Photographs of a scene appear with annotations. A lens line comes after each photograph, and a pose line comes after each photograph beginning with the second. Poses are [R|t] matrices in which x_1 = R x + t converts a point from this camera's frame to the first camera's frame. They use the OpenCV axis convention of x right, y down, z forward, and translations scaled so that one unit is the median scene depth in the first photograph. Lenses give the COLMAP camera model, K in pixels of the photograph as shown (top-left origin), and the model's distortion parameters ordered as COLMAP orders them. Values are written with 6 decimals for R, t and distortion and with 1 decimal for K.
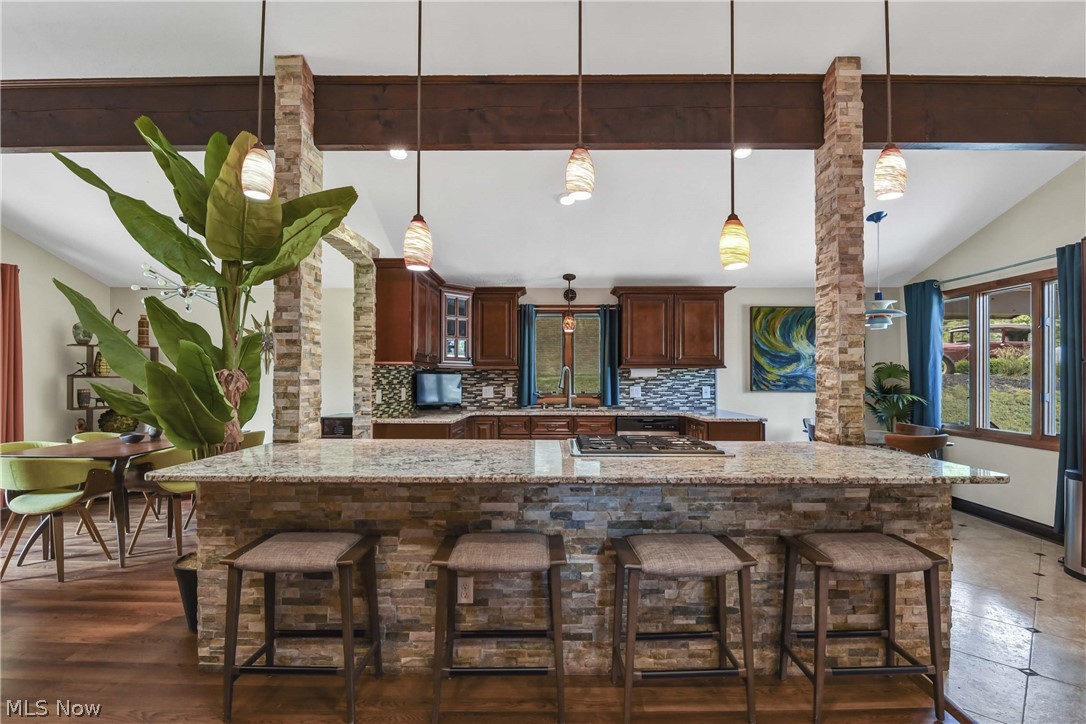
lens RADIAL K [[494.2, 0, 550.9], [0, 494.2, 372.7], [0, 0, 1]] dist [-0.005500, -0.001001]
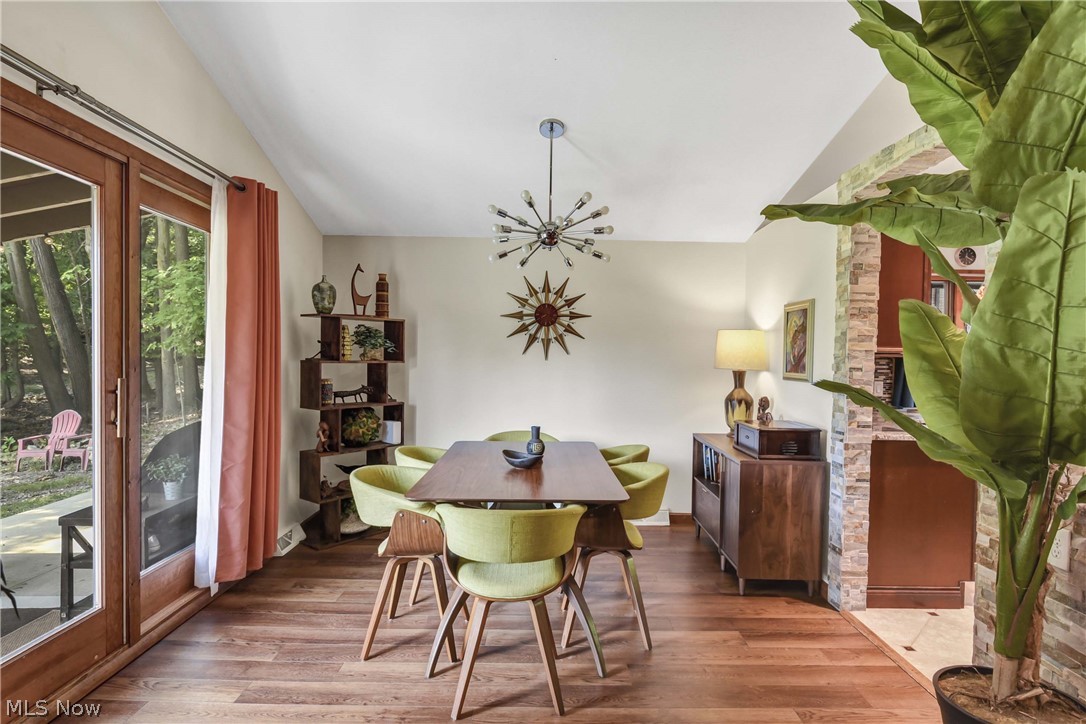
lens RADIAL K [[565.6, 0, 549.6], [0, 565.6, 366.7], [0, 0, 1]] dist [0.010869, -0.010228]
pose [[0.999888, 0.013632, -0.006104, -0.652044], [-0.013495, 0.999669, 0.021919, -0.006344], [0.006401, -0.021835, 0.999741, 0.206002]]
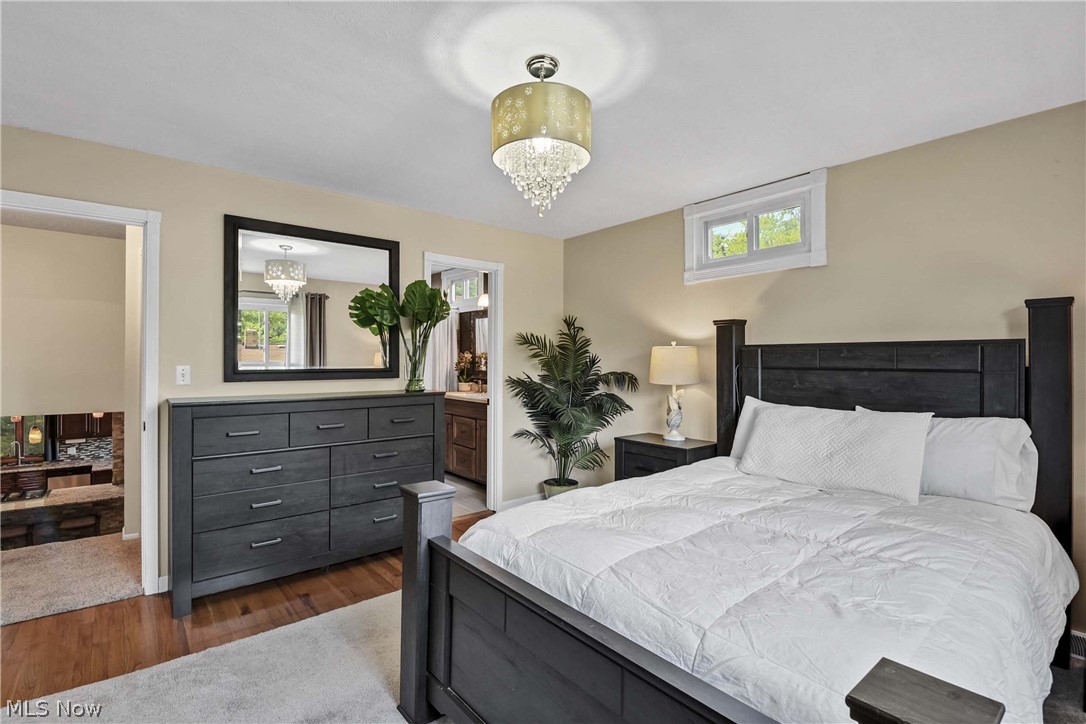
lens RADIAL K [[501.1, 0, 543.0], [0, 501.1, 362.0], [0, 0, 1]] dist [-0.034572, 0.000094]
pose [[0.759069, -0.001580, 0.651008, 0.379472], [-0.008700, 0.999883, 0.012571, -0.362666], [-0.650952, -0.015207, 0.758967, -1.595842]]
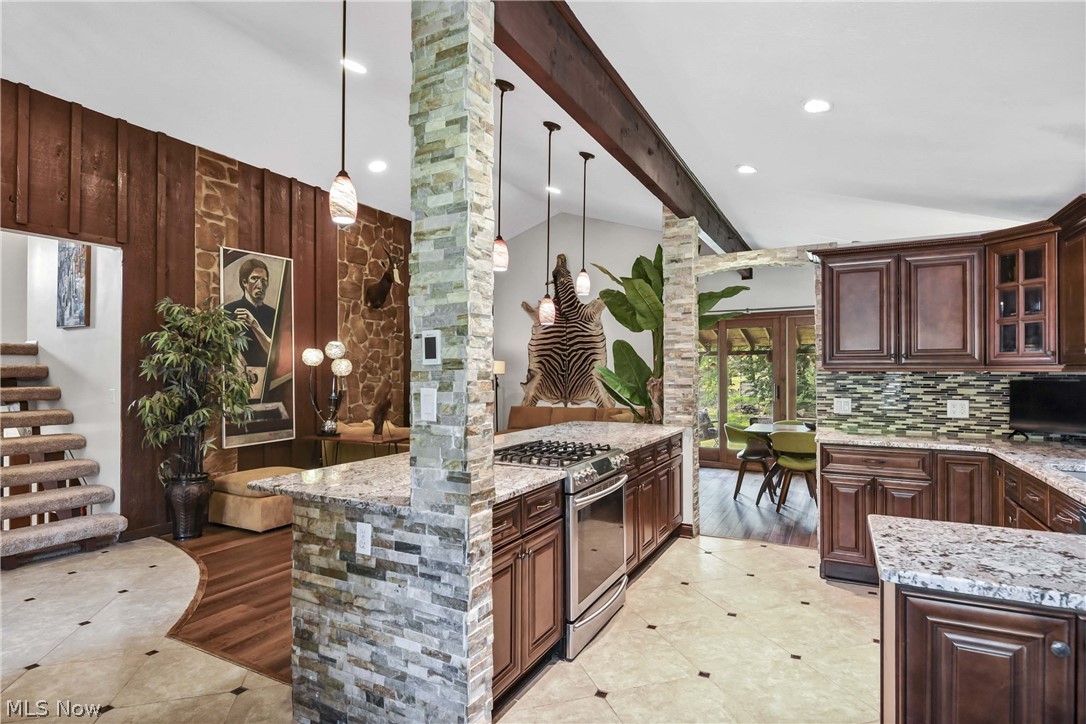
lens RADIAL K [[565.6, 0, 549.6], [0, 565.6, 366.7], [0, 0, 1]] dist [0.010869, -0.010228]
pose [[-0.455106, -0.008774, -0.890394, 0.707388], [0.008221, 0.999867, -0.014055, -0.010827], [0.890399, -0.013716, -0.454973, 0.872246]]
